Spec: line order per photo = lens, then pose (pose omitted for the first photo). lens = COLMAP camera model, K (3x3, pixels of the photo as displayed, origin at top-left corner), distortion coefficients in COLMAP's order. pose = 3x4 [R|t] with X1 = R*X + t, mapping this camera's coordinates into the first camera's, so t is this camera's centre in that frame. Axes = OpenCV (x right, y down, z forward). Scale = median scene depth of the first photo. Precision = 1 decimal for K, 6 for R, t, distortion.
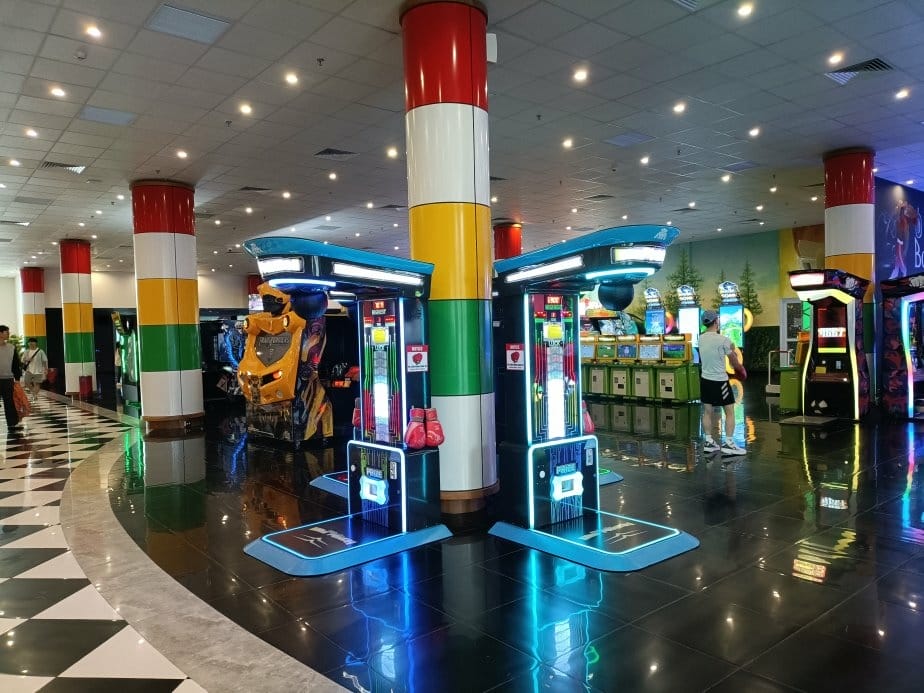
lens RADIAL K [[663.3, 0, 463.6], [0, 663.3, 348.1], [0, 0, 1]] dist [0.025512, -0.001270]
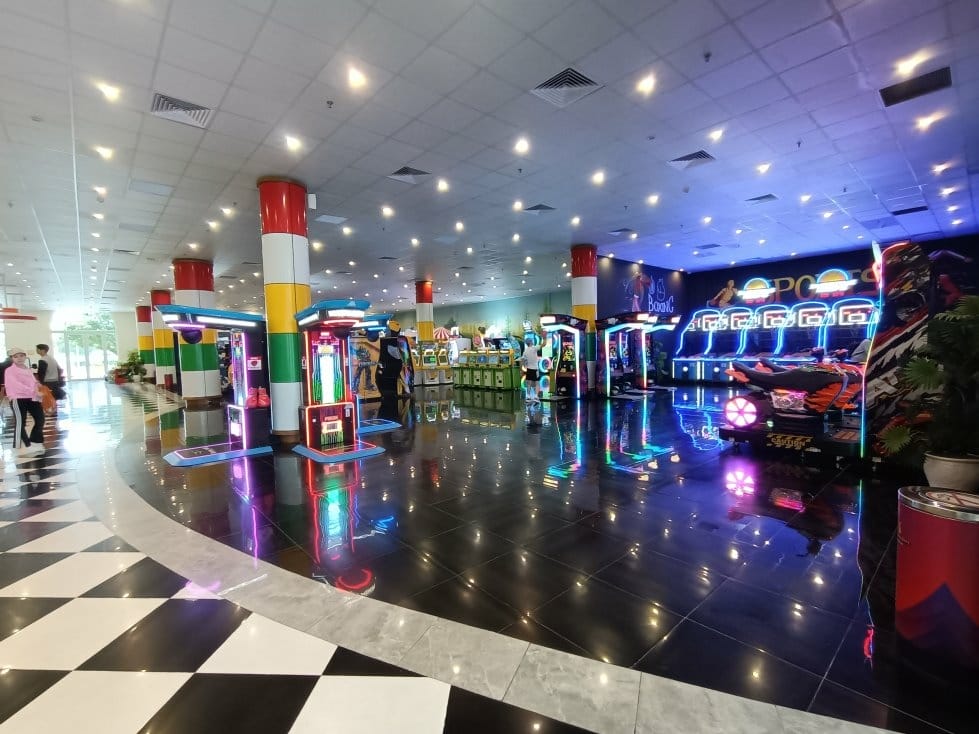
lens RADIAL K [[448.9, 0, 487.1], [0, 448.9, 369.3], [0, 0, 1]] dist [0.004224, 0.000246]
pose [[0.999735, 0.000762, 0.023028, 0.314916], [-0.001386, 0.999632, 0.027099, -0.001869], [-0.022999, -0.027124, 0.999367, -0.193040]]
